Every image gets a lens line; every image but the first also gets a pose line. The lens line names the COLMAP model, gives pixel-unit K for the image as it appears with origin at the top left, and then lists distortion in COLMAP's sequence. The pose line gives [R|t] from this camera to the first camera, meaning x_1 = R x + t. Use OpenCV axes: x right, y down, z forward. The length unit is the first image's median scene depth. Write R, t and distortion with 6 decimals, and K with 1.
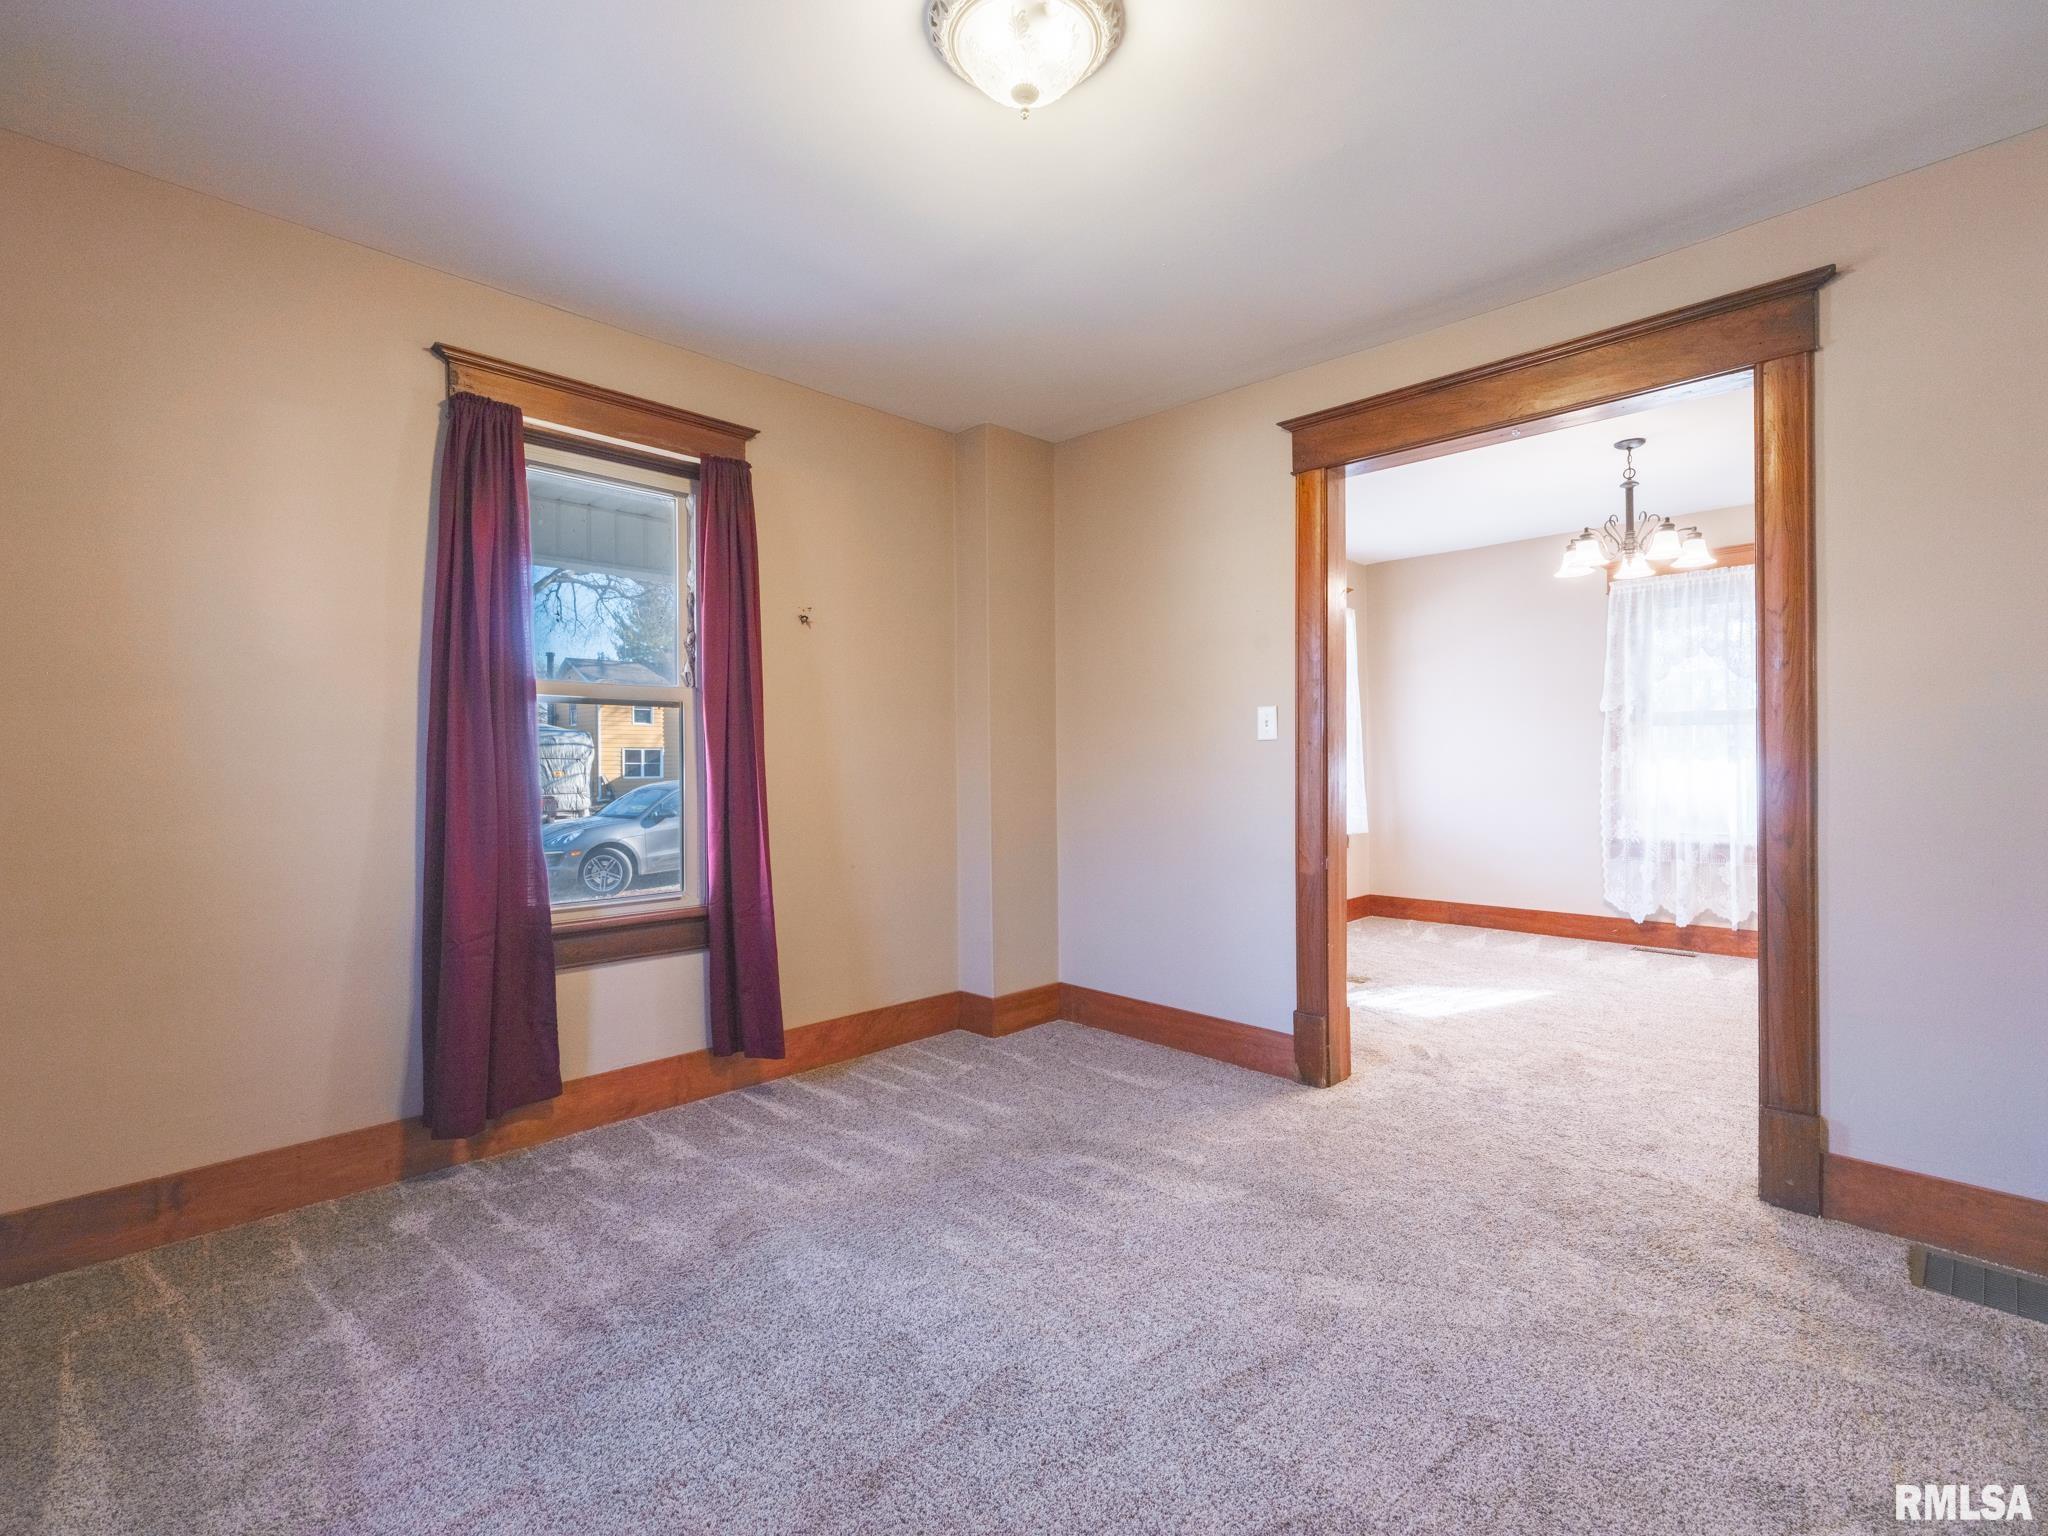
lens RADIAL K [[976.2, 0, 1024.0], [0, 976.2, 768.0], [0, 0, 1]] dist [0.001203, 0.000112]
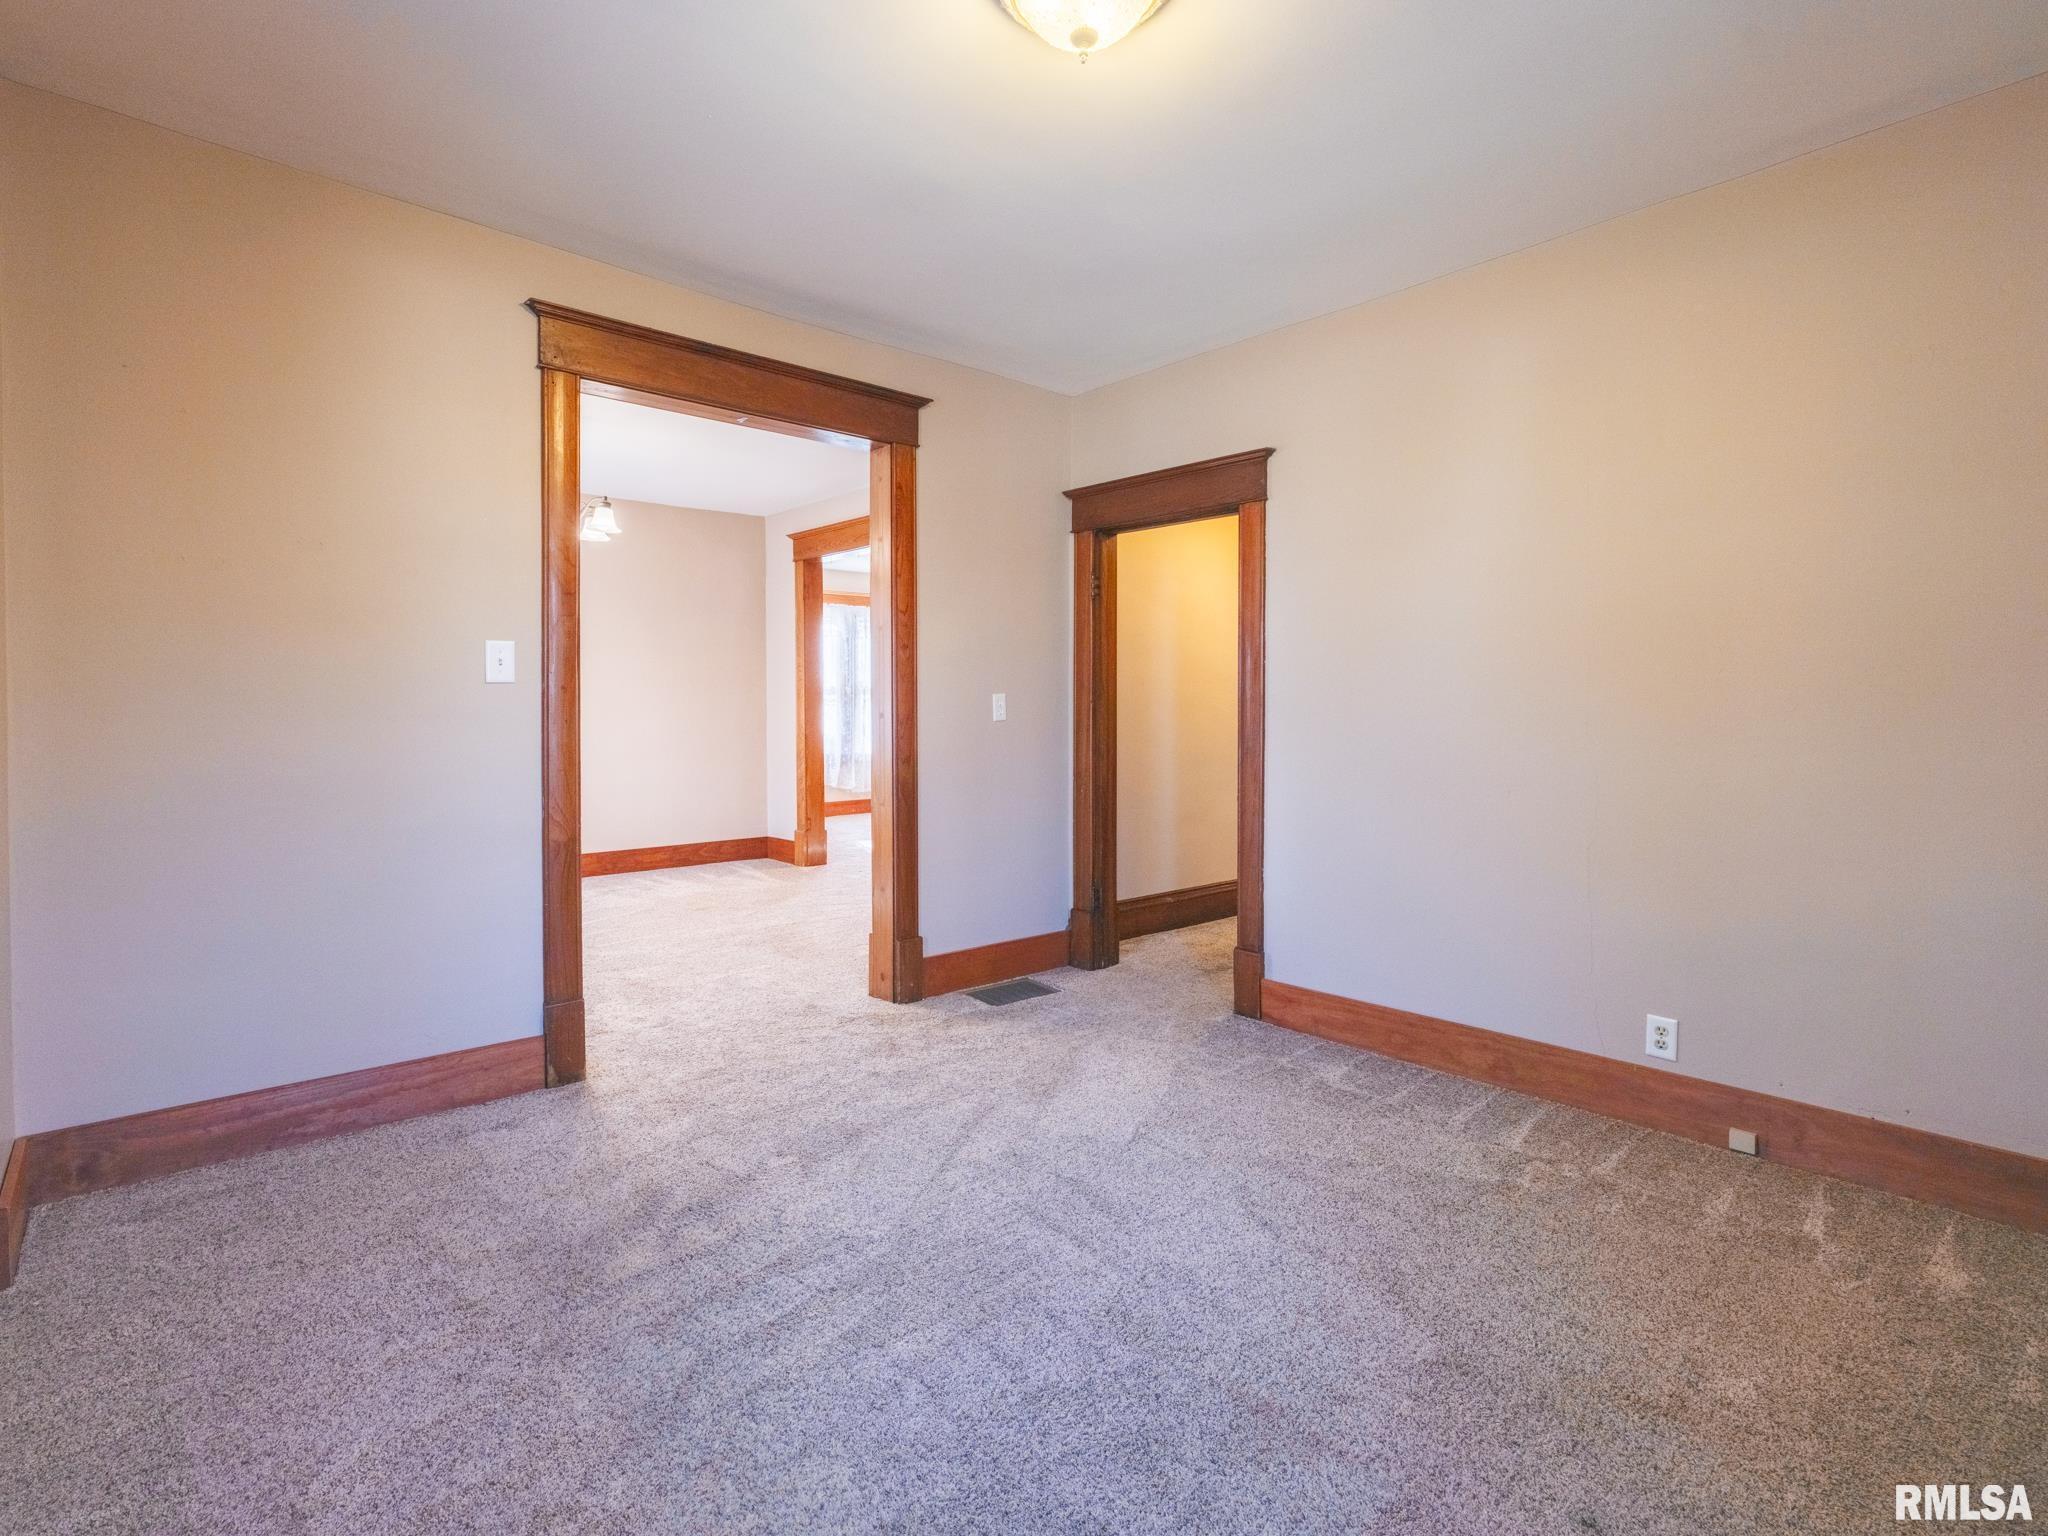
lens RADIAL K [[938.8, 0, 1021.8], [0, 938.8, 767.8], [0, 0, 1]] dist [0.003120, -0.000338]
pose [[0.085494, -0.052762, 0.994941, -0.595561], [0.014369, 0.998558, 0.051719, 0.007123], [-0.996235, 0.009875, 0.086129, 0.627895]]
